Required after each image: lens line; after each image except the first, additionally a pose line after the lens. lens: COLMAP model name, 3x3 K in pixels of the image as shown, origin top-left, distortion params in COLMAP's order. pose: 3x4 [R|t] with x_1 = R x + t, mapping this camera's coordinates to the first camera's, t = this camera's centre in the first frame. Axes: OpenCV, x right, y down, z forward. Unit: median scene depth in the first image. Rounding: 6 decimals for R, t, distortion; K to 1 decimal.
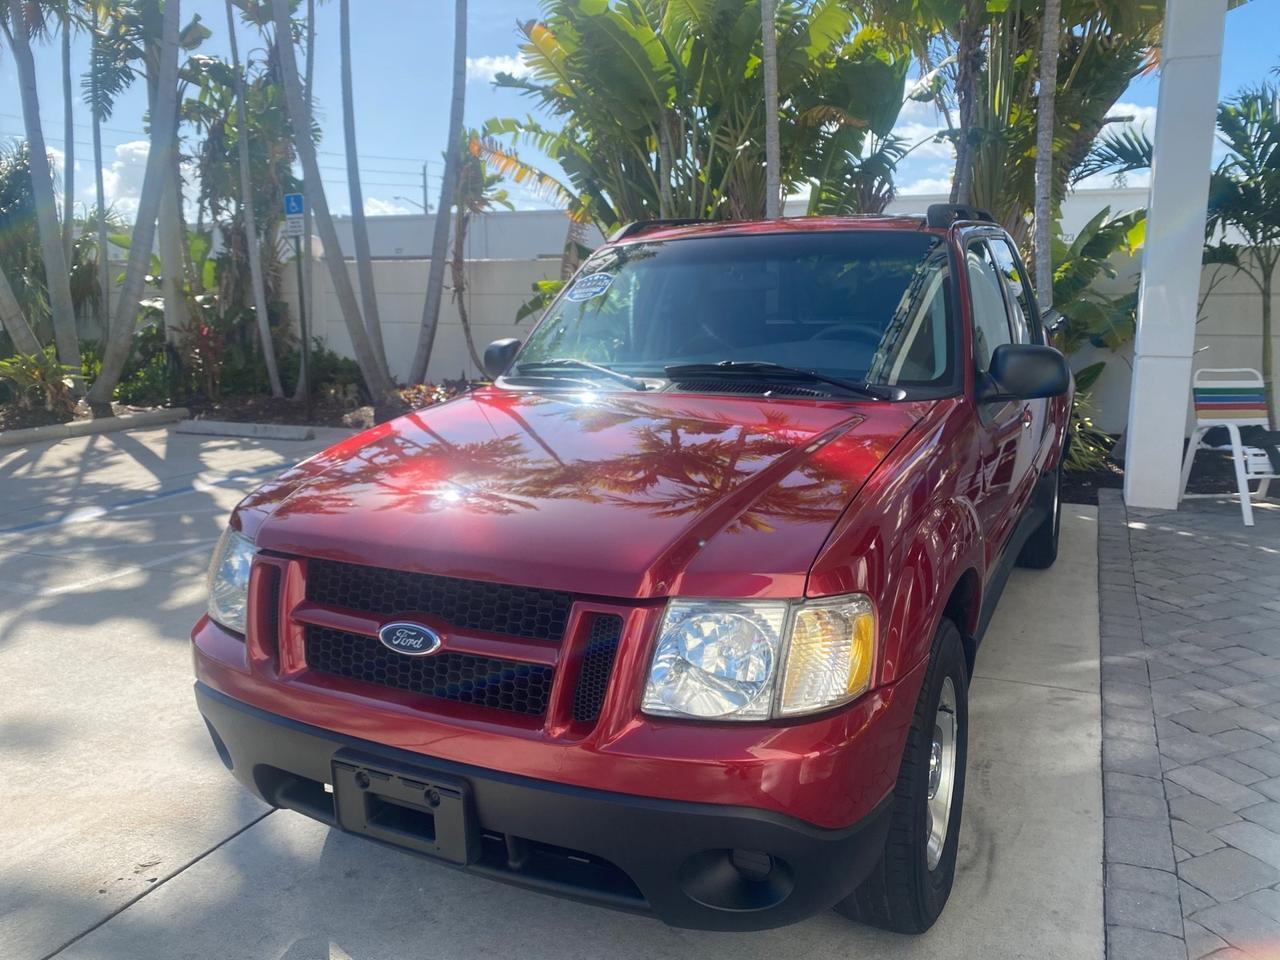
lens RADIAL K [[980.7, 0, 642.8], [0, 980.7, 475.9], [0, 0, 1]] dist [0.020991, -0.013858]
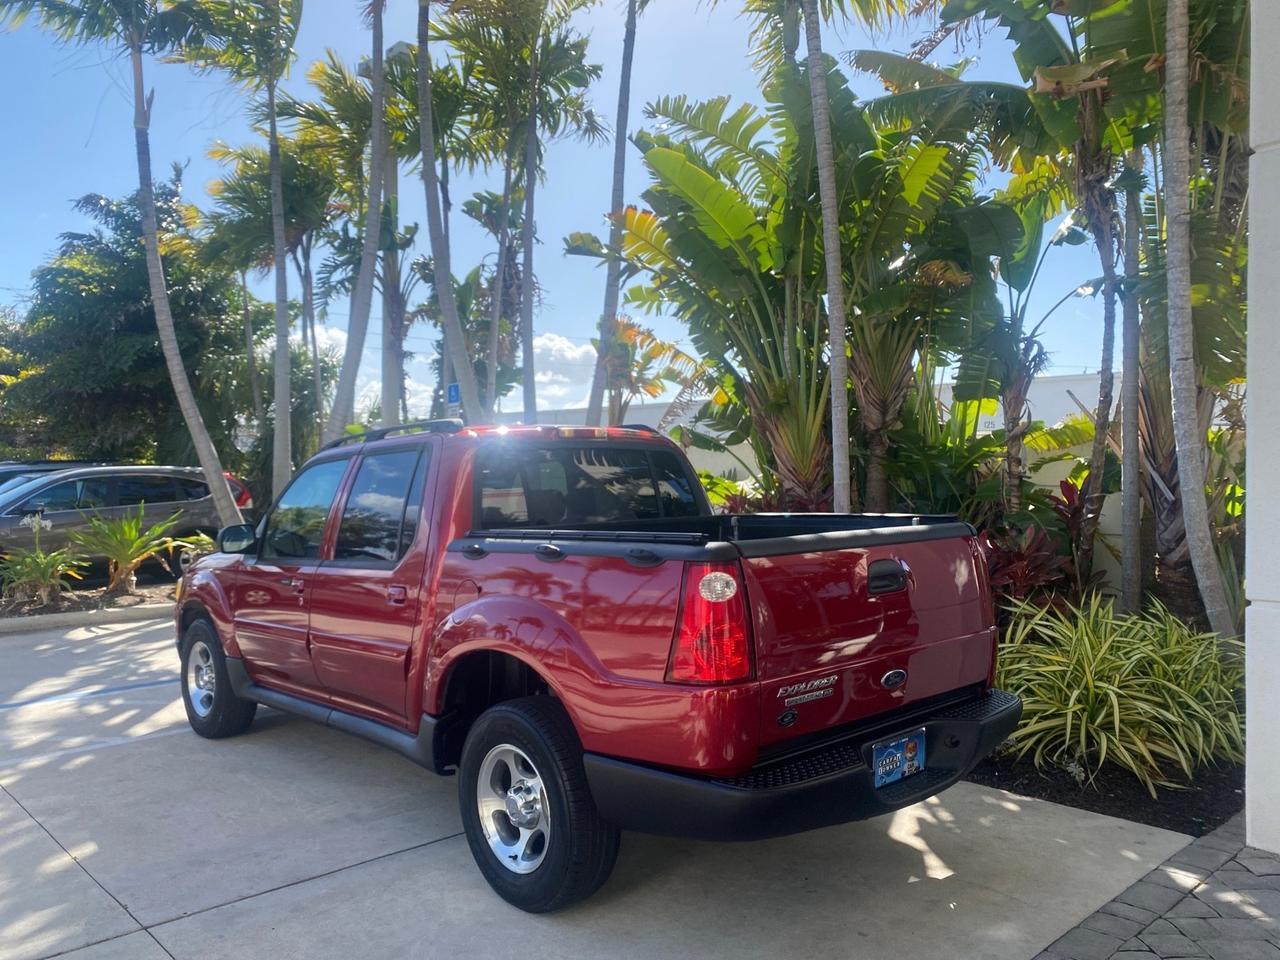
lens RADIAL K [[980.7, 0, 633.9], [0, 980.7, 479.1], [0, 0, 1]] dist [0.020991, -0.013858]
pose [[0.921924, 0.008269, -0.387283, 0.221304], [-0.074653, 0.984823, -0.156684, -0.039925], [0.380110, 0.173363, 0.908549, 0.156515]]
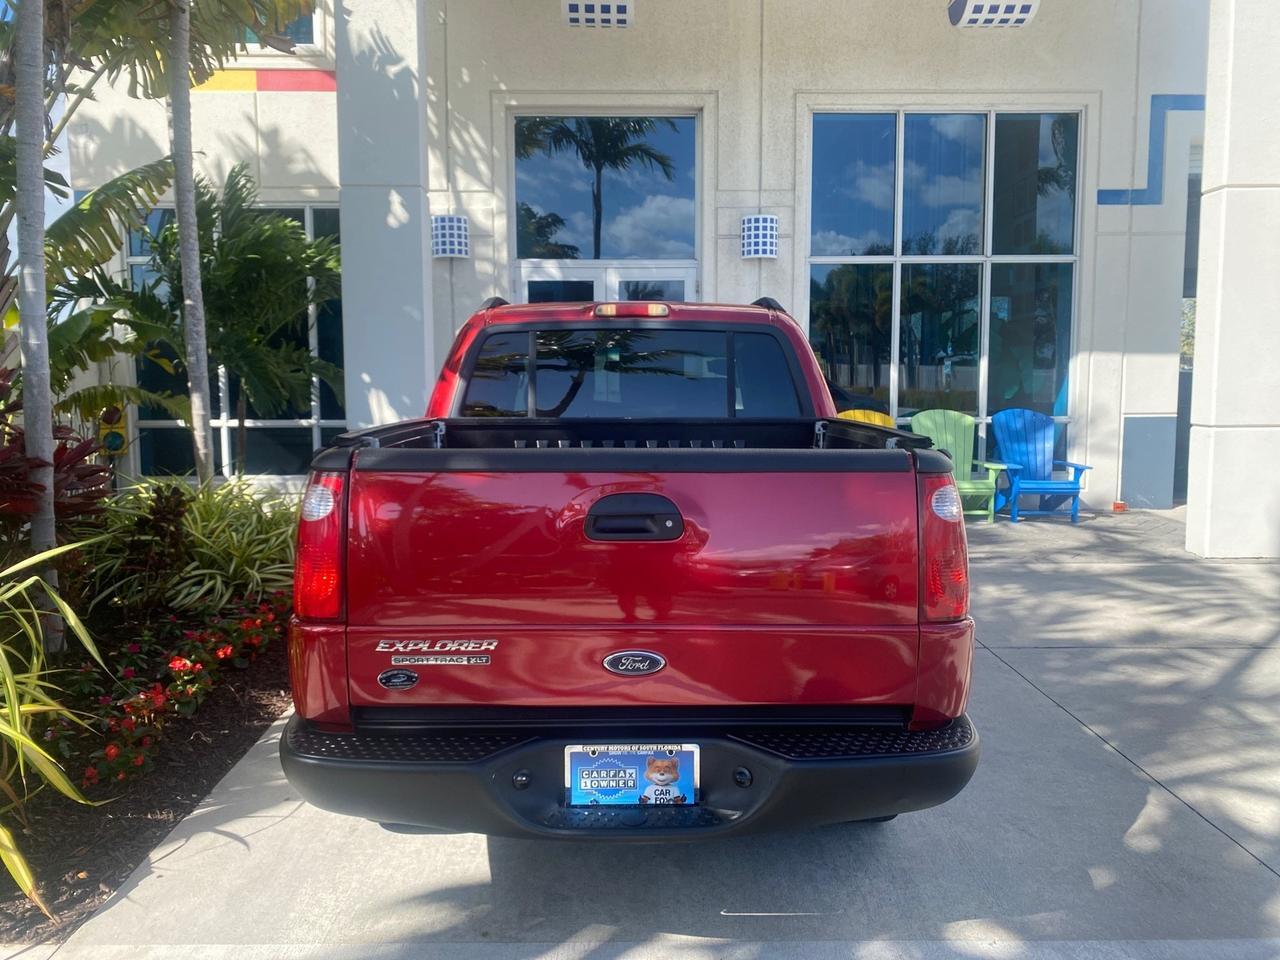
lens RADIAL K [[980.7, 0, 645.6], [0, 980.7, 468.1], [0, 0, 1]] dist [0.020991, -0.013858]
pose [[0.441791, 0.123106, -0.888631, 0.357882], [-0.177913, 0.982889, 0.047712, -0.083528], [0.879300, 0.137021, 0.456133, 0.369878]]
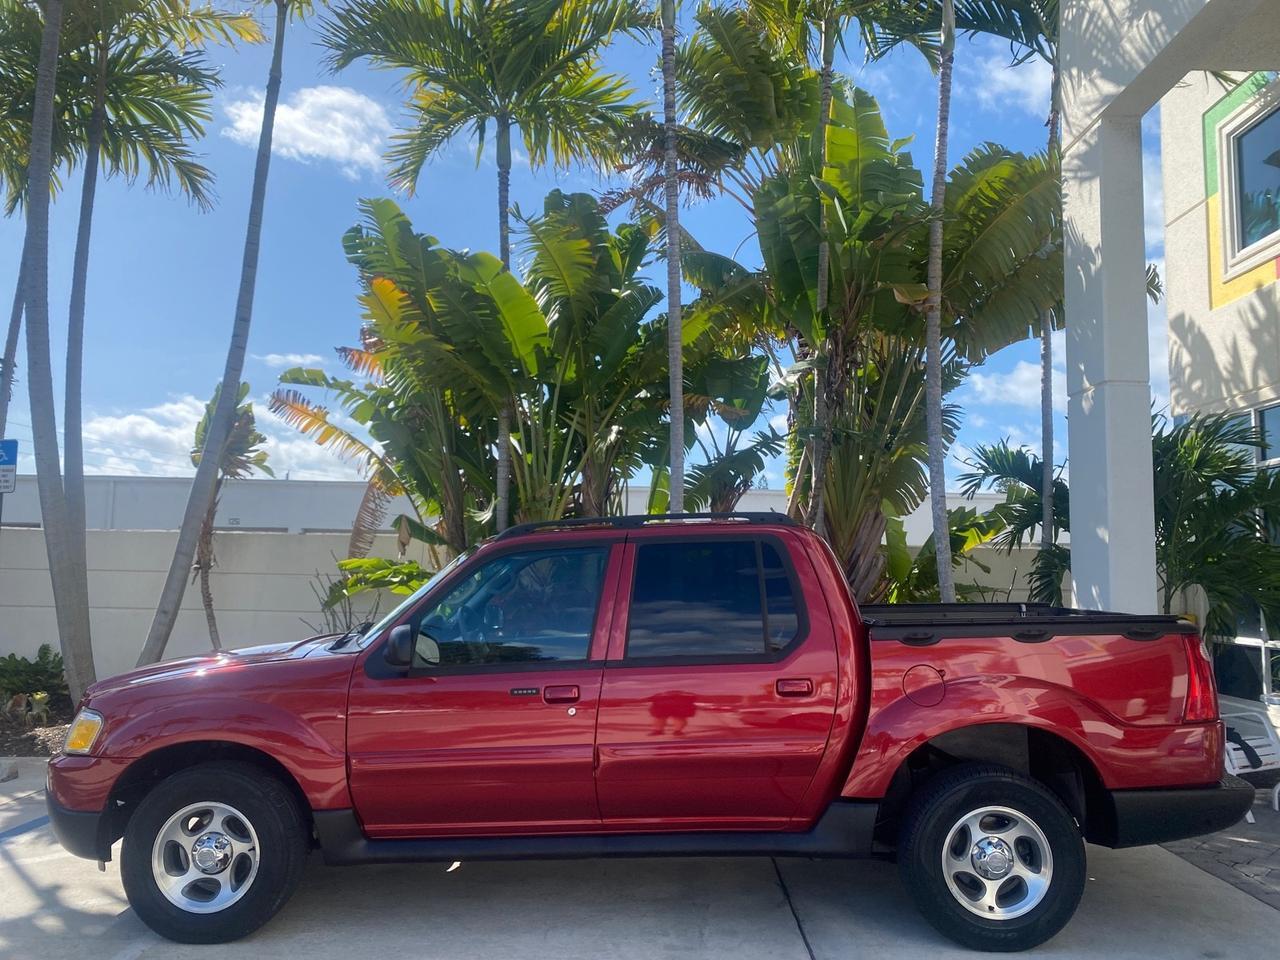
lens RADIAL K [[980.7, 0, 643.8], [0, 980.7, 476.3], [0, 0, 1]] dist [0.020991, -0.013858]
pose [[0.914391, 0.060659, 0.400261, -0.205801], [0.053917, 0.961655, -0.268911, -0.028245], [-0.401225, 0.267471, 0.876058, 0.145145]]
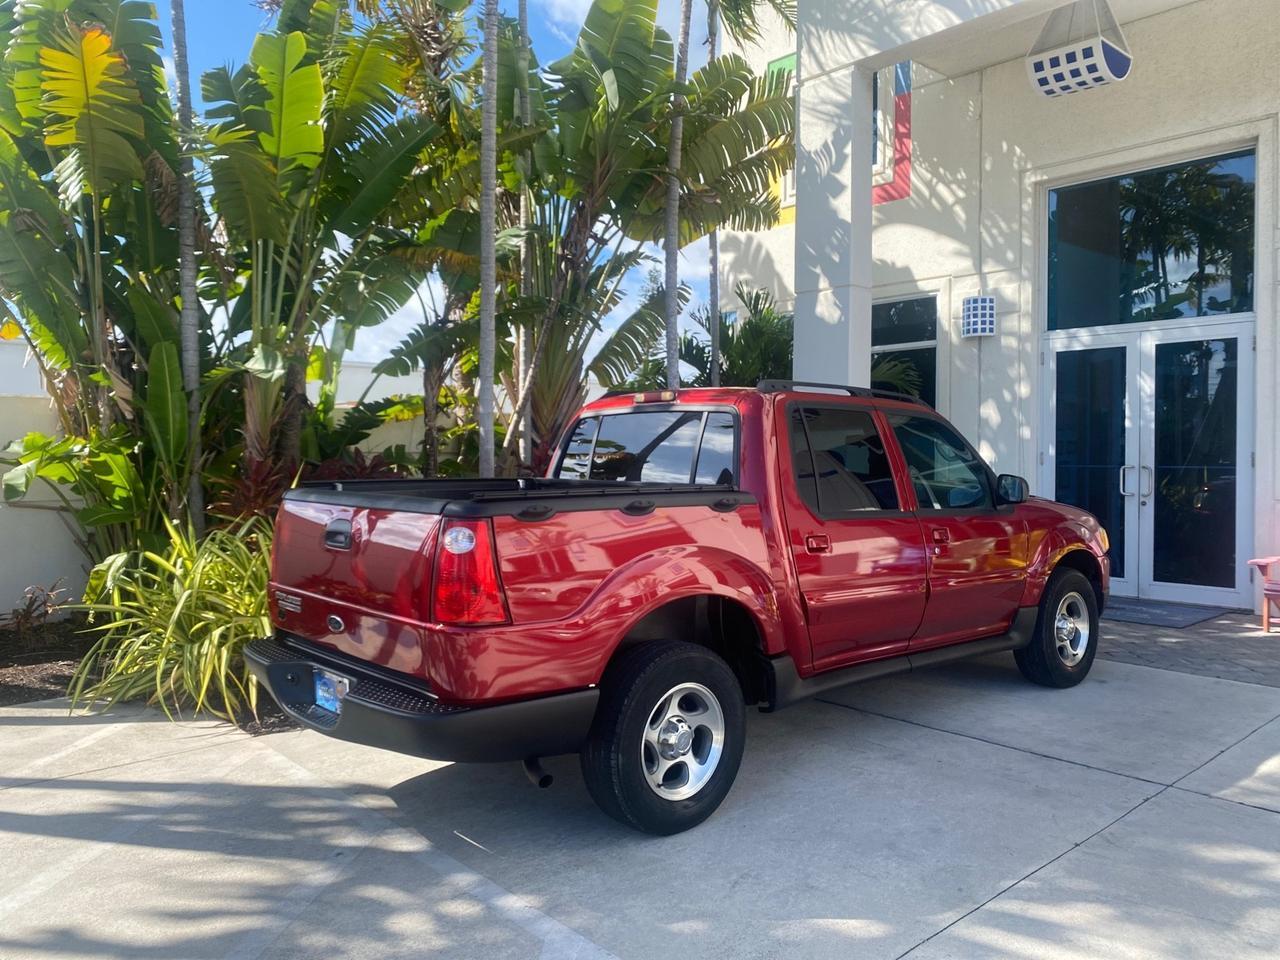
lens RADIAL K [[980.7, 0, 644.5], [0, 980.7, 472.3], [0, 0, 1]] dist [0.020991, -0.013858]
pose [[0.401660, -0.013712, 0.915686, -0.466056], [0.168092, 0.984004, -0.058997, -0.071332], [-0.900230, 0.177616, 0.397540, 0.409701]]
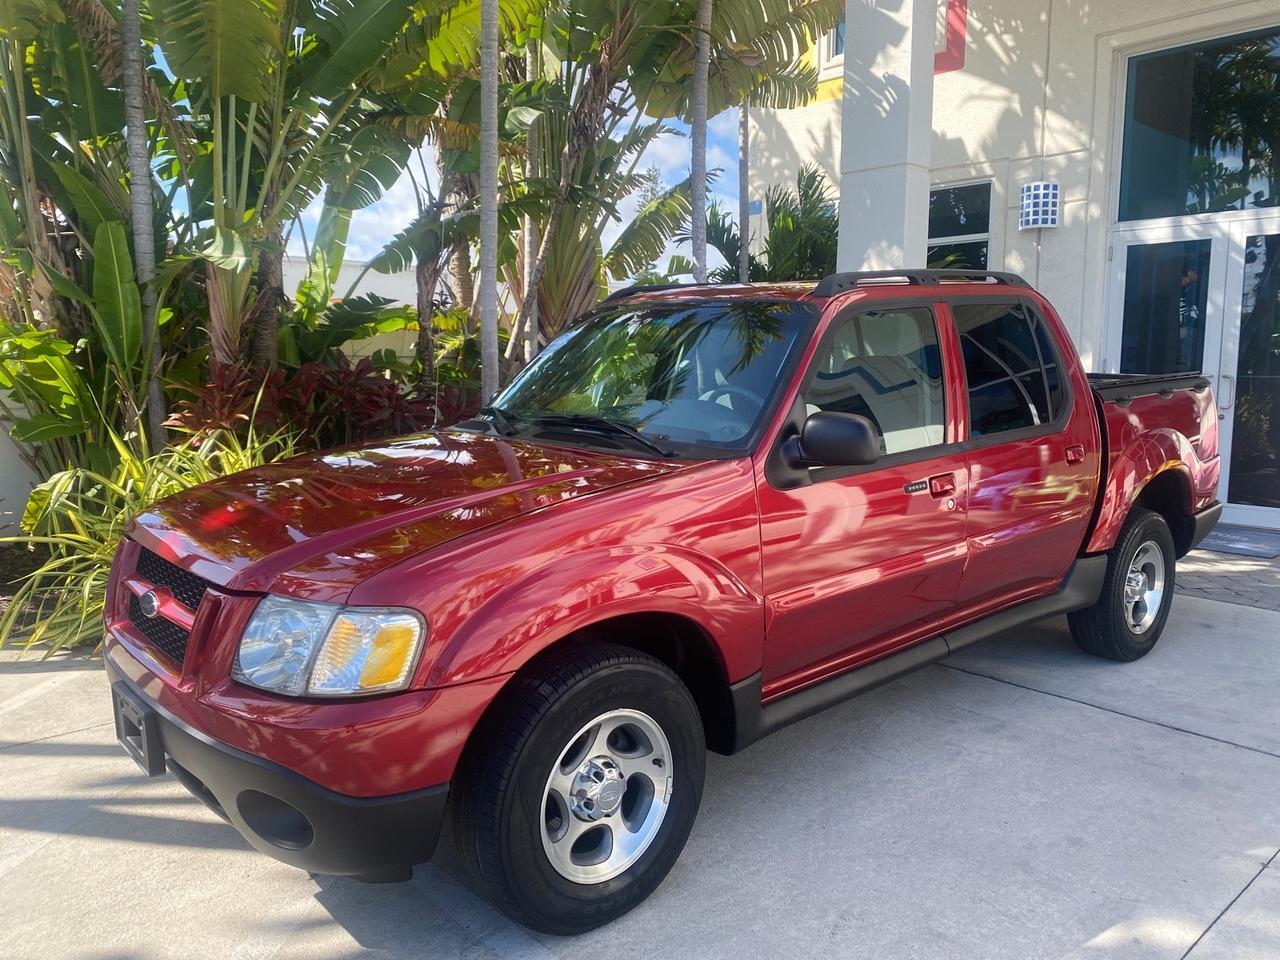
lens RADIAL K [[980.7, 0, 643.0], [0, 980.7, 470.0], [0, 0, 1]] dist [0.020991, -0.013858]
pose [[0.400330, -0.096079, 0.911320, -0.396104], [0.163210, 0.986064, 0.032263, -0.079788], [-0.901719, 0.135821, 0.410432, 0.459045]]
